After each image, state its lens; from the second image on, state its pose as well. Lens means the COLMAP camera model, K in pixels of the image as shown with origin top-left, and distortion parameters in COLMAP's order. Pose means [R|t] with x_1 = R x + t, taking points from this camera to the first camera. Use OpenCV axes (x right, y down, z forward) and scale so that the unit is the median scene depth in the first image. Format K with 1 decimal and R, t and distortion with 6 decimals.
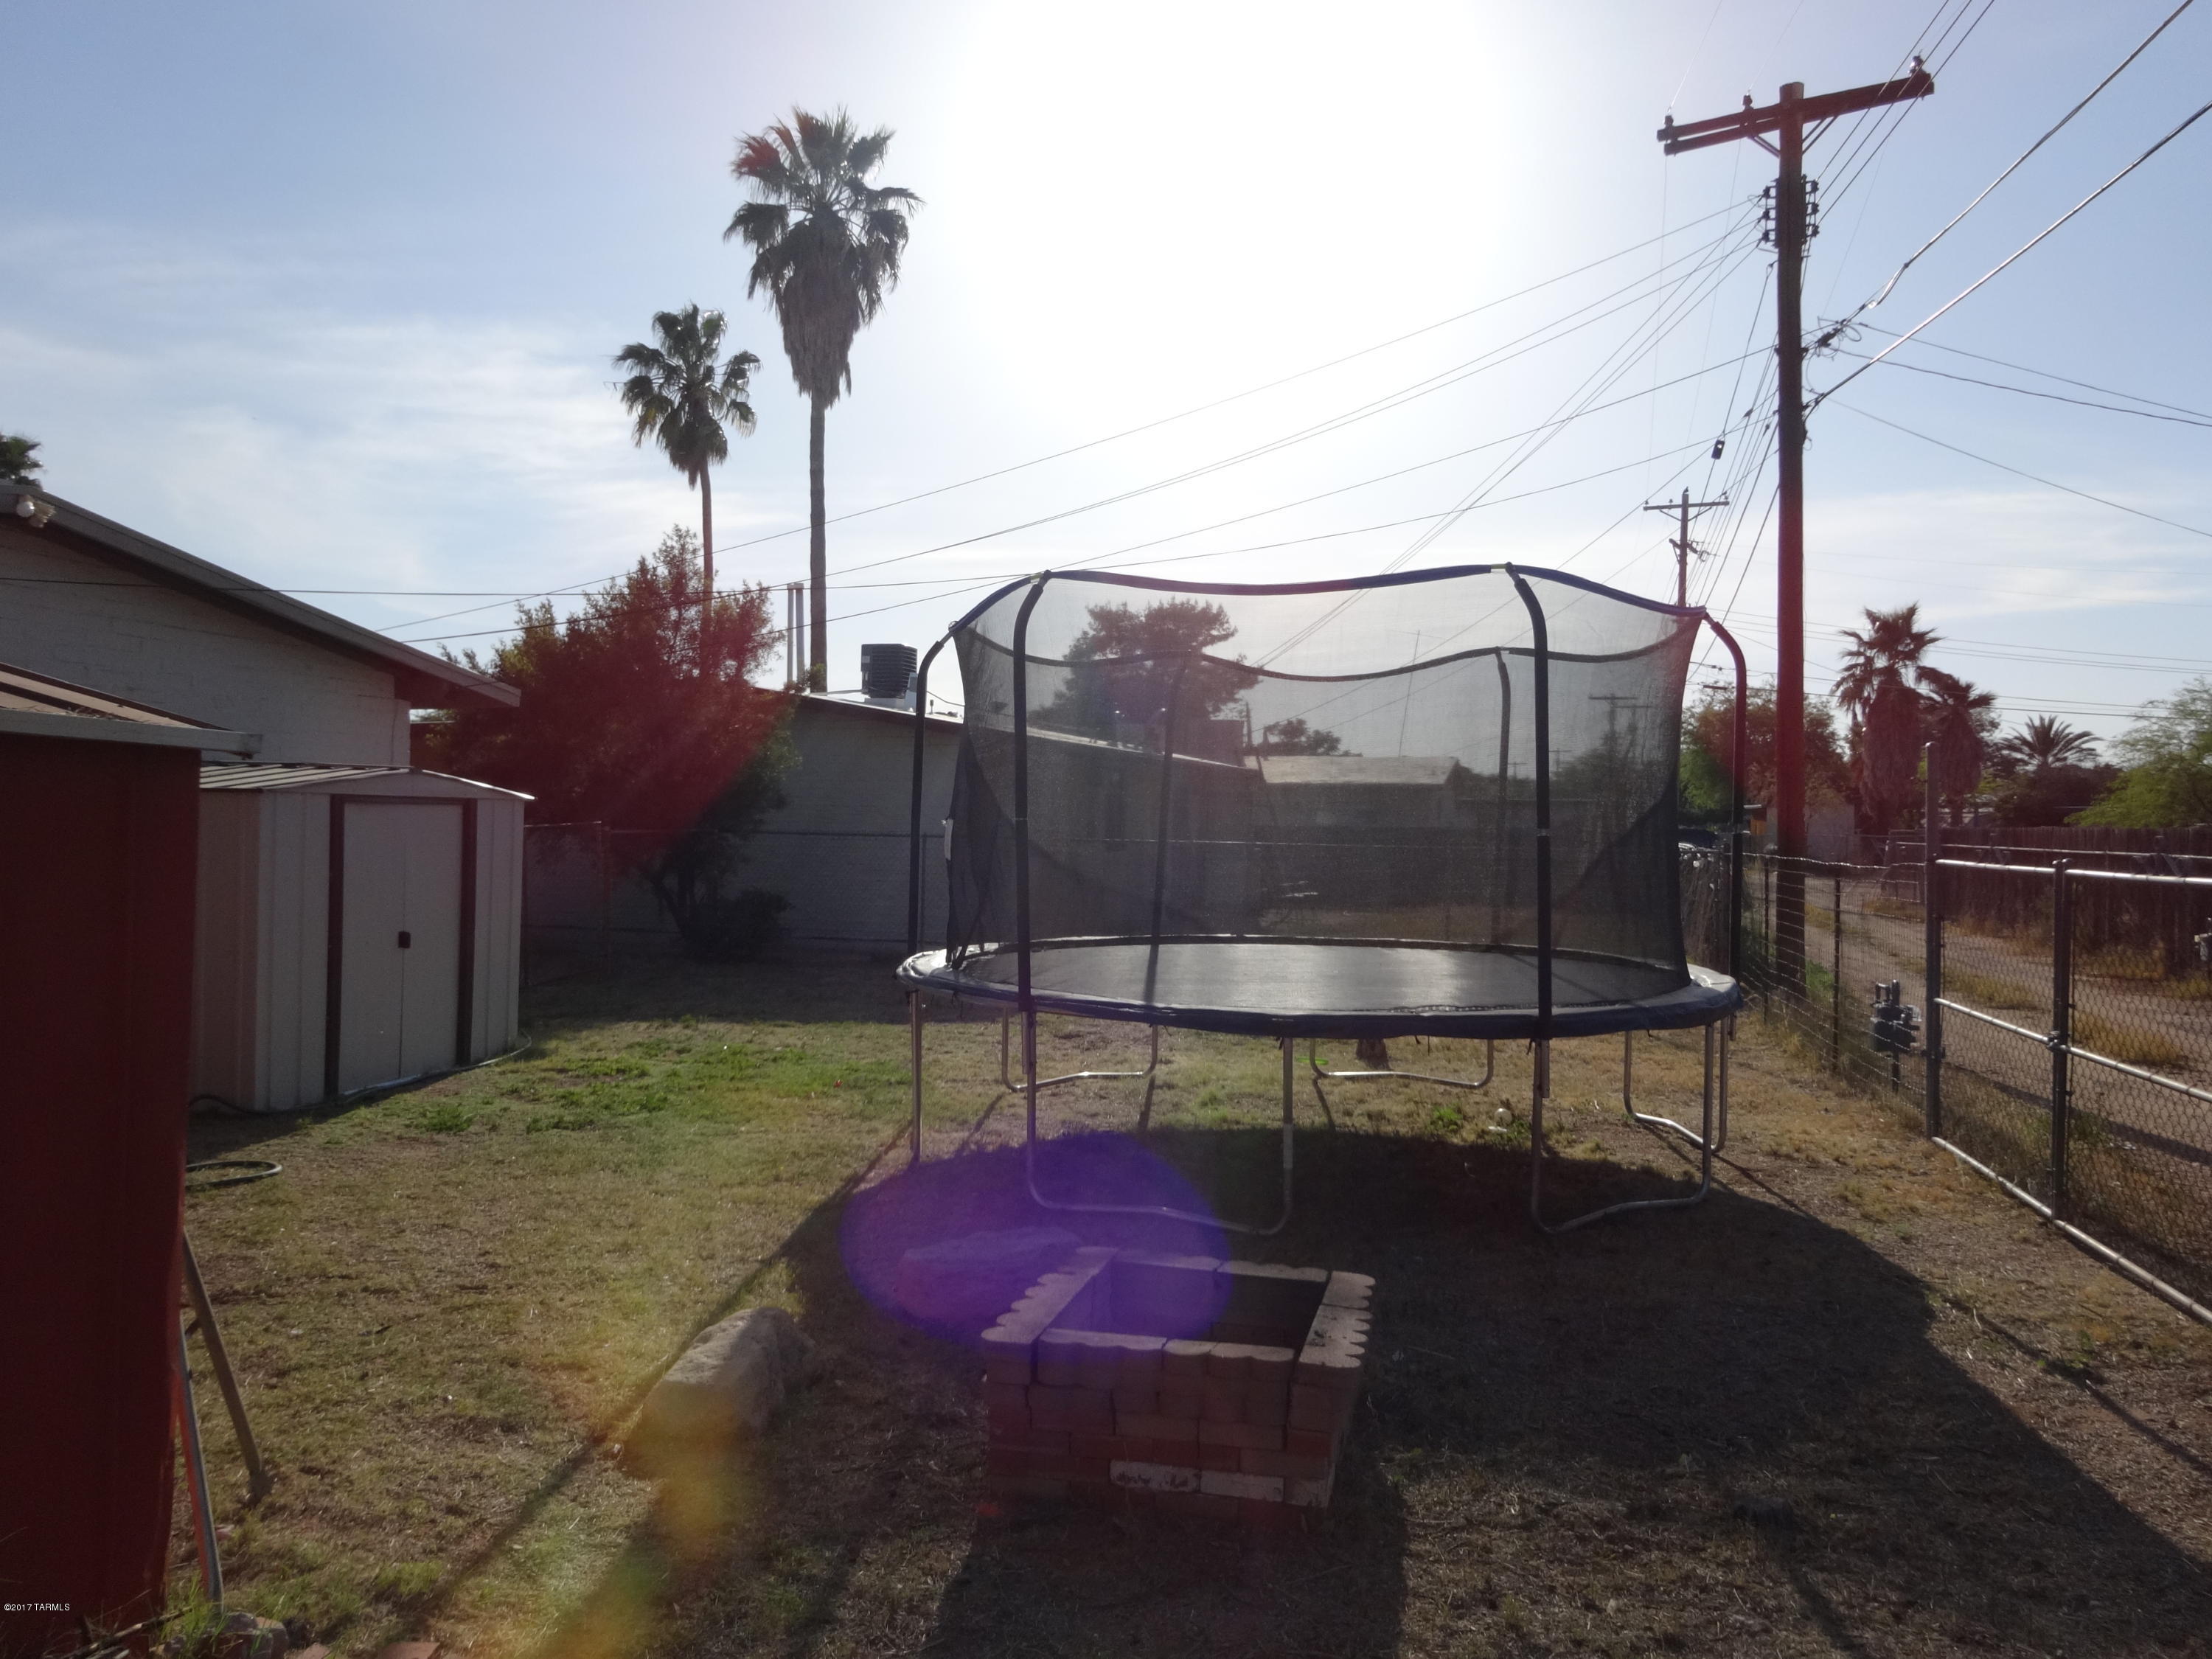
lens RADIAL K [[1624.1, 0, 1104.0], [0, 1624.1, 828.2], [0, 0, 1]] dist [-0.014738, 0.003815]
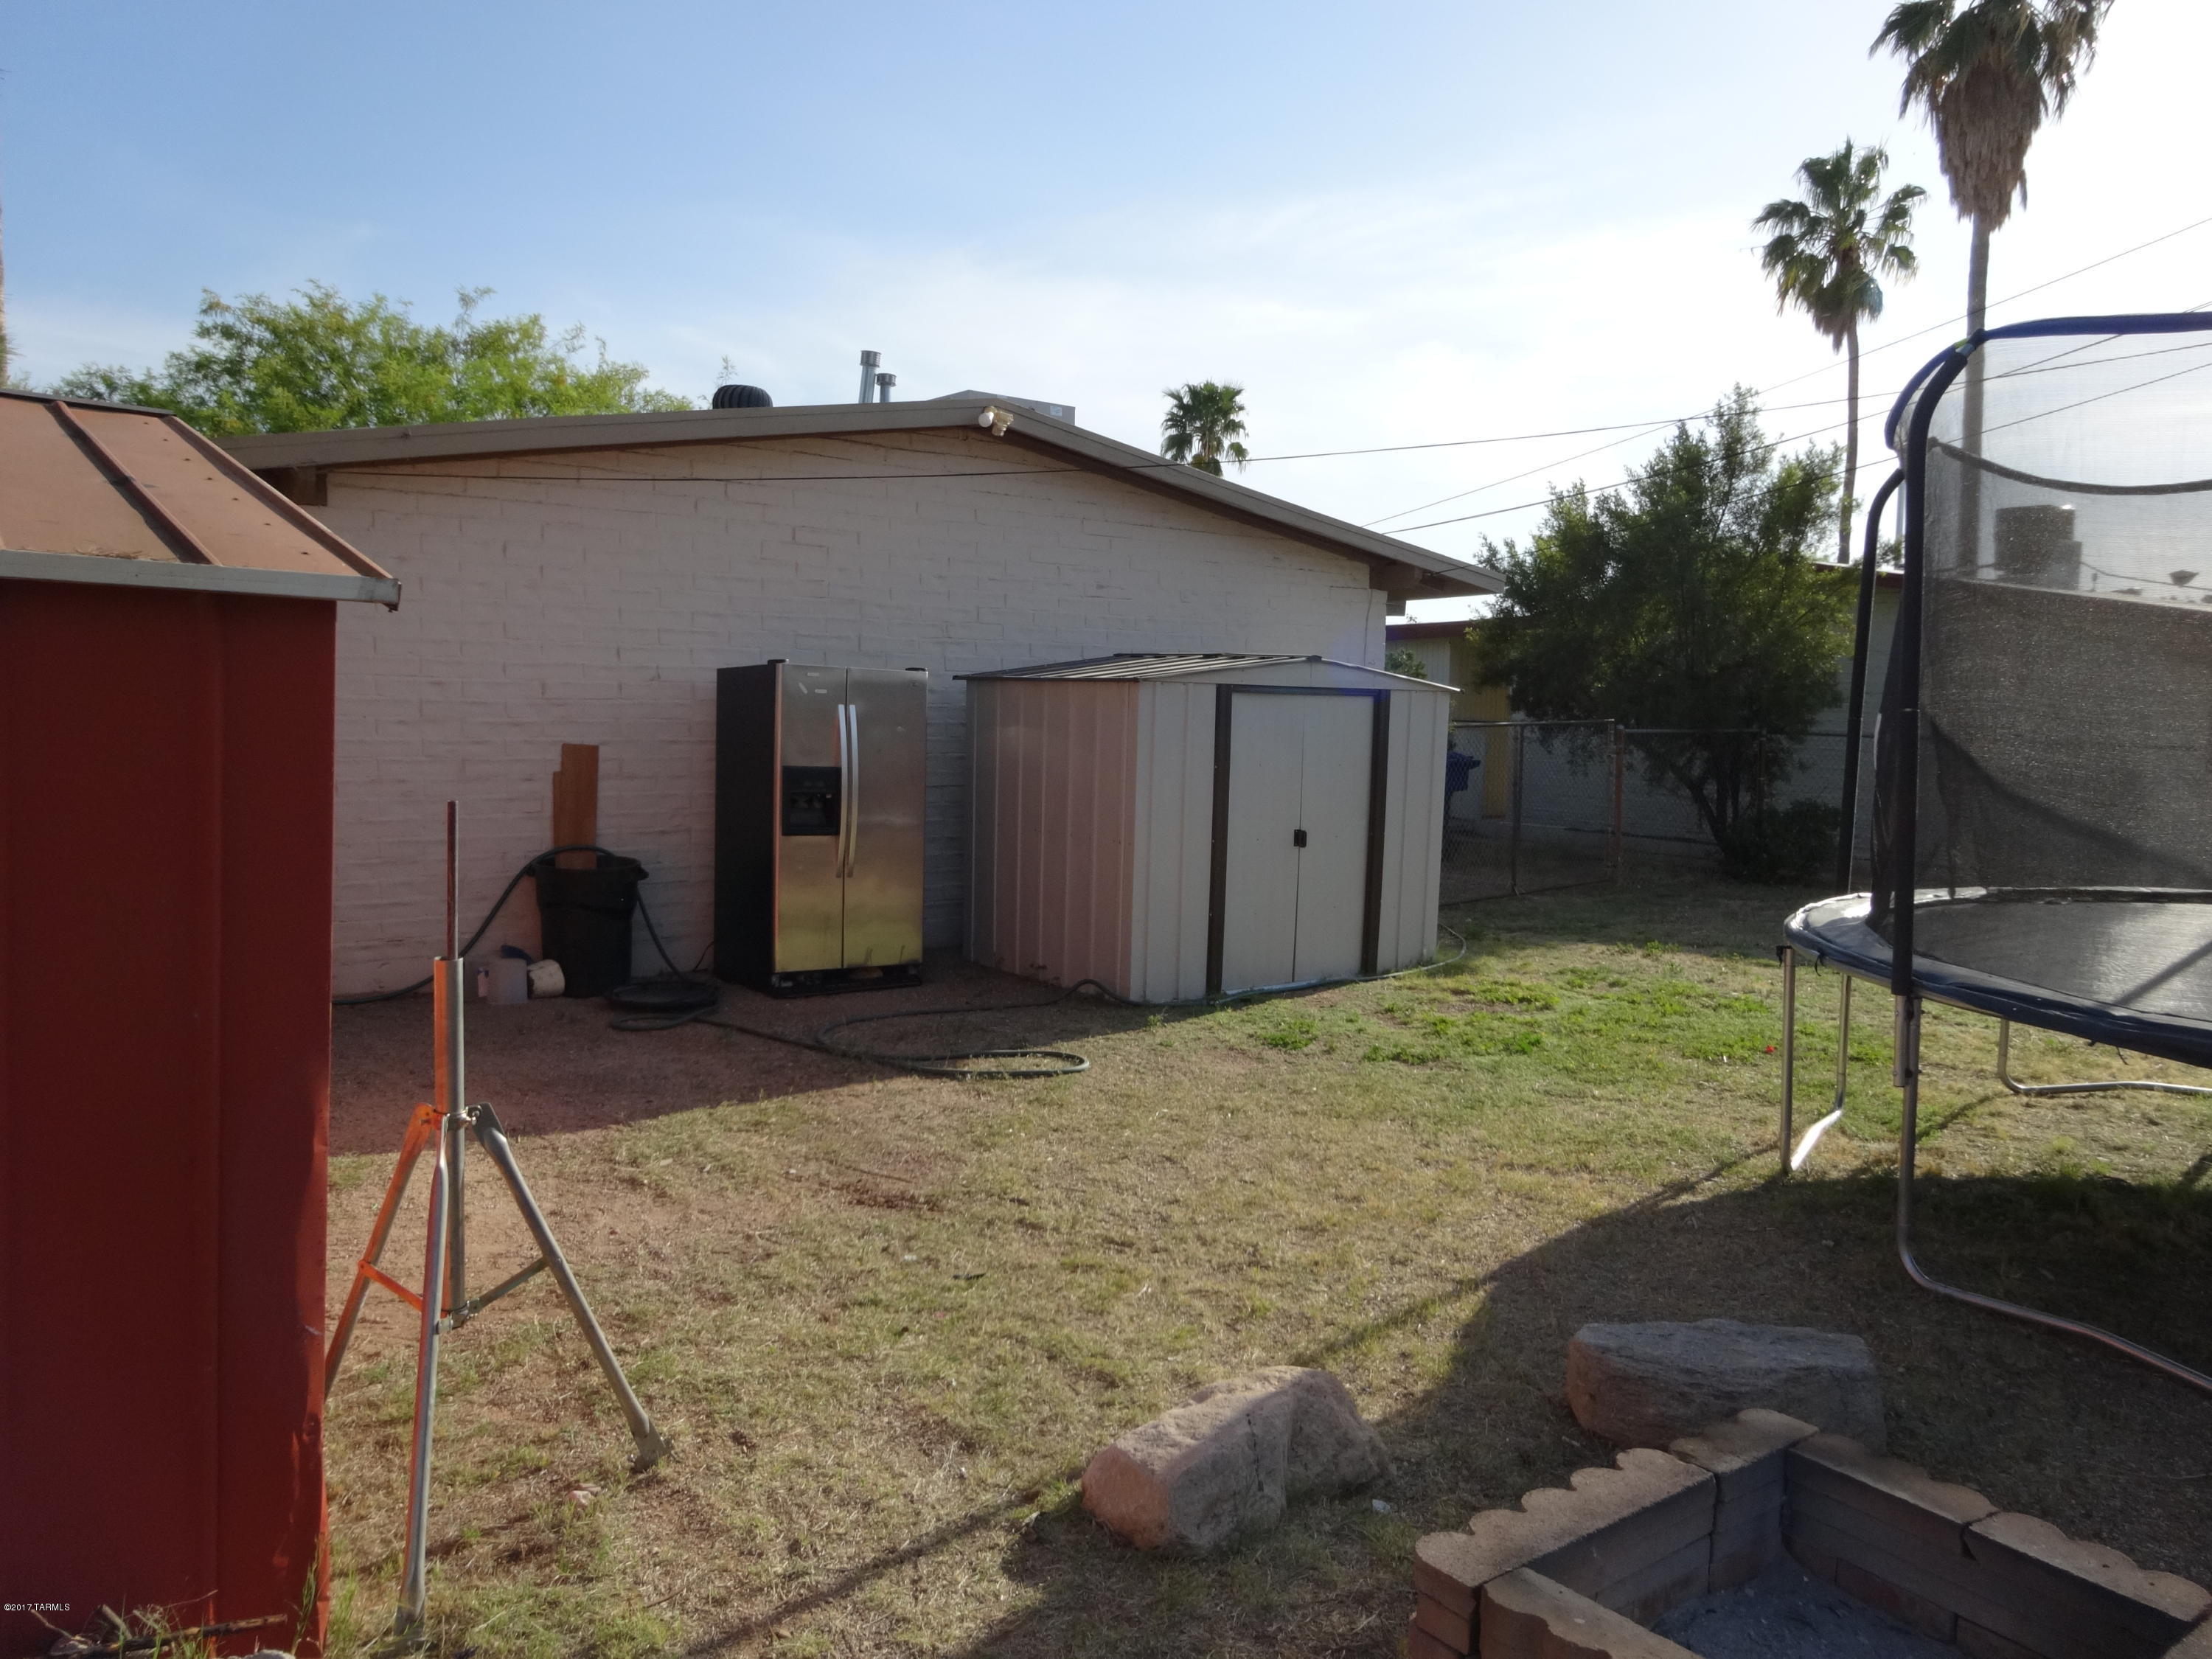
lens RADIAL K [[1624.1, 0, 1108.7], [0, 1624.1, 829.2], [0, 0, 1]] dist [-0.014738, 0.003815]
pose [[0.769858, 0.051250, -0.636154, 0.047023], [-0.012651, 0.997800, 0.065075, 0.001604], [0.638090, -0.042051, 0.768813, 0.105902]]
